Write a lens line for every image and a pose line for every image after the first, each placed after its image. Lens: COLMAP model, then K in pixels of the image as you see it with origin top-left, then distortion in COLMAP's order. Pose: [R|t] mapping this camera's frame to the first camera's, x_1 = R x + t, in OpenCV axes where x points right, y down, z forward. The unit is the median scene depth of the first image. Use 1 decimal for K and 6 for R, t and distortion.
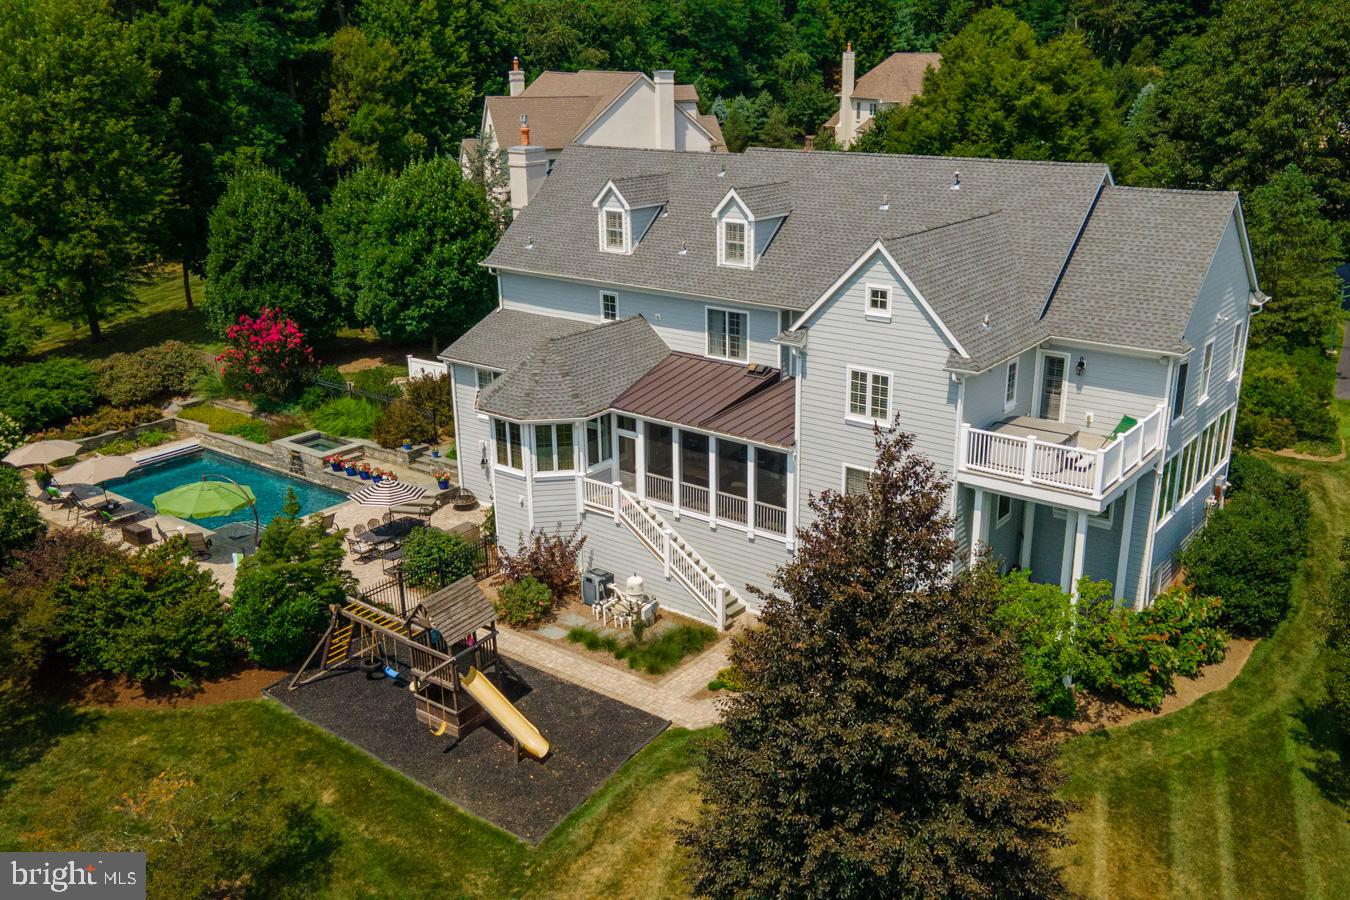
lens RADIAL K [[1170.7, 0, 722.6], [0, 1170.7, 448.2], [0, 0, 1]] dist [0.031381, 0.011285]
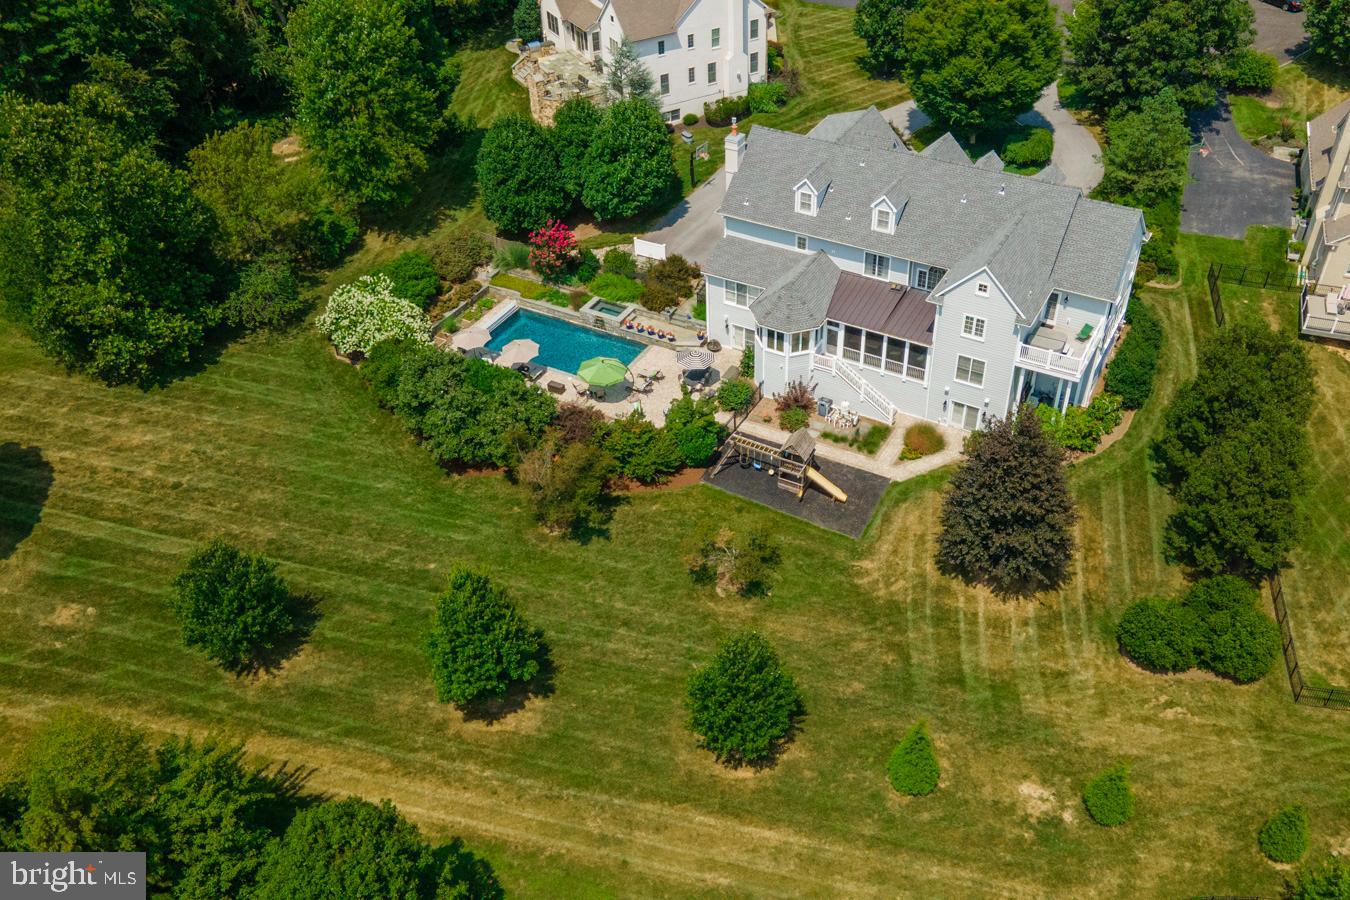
lens RADIAL K [[1170.7, 0, 722.6], [0, 1170.7, 448.2], [0, 0, 1]] dist [0.031381, 0.011285]
pose [[0.989658, -0.096578, 0.106065, -0.527489], [0.053374, 0.934230, 0.352655, -0.562679], [-0.133148, -0.343347, 0.929723, -0.924533]]
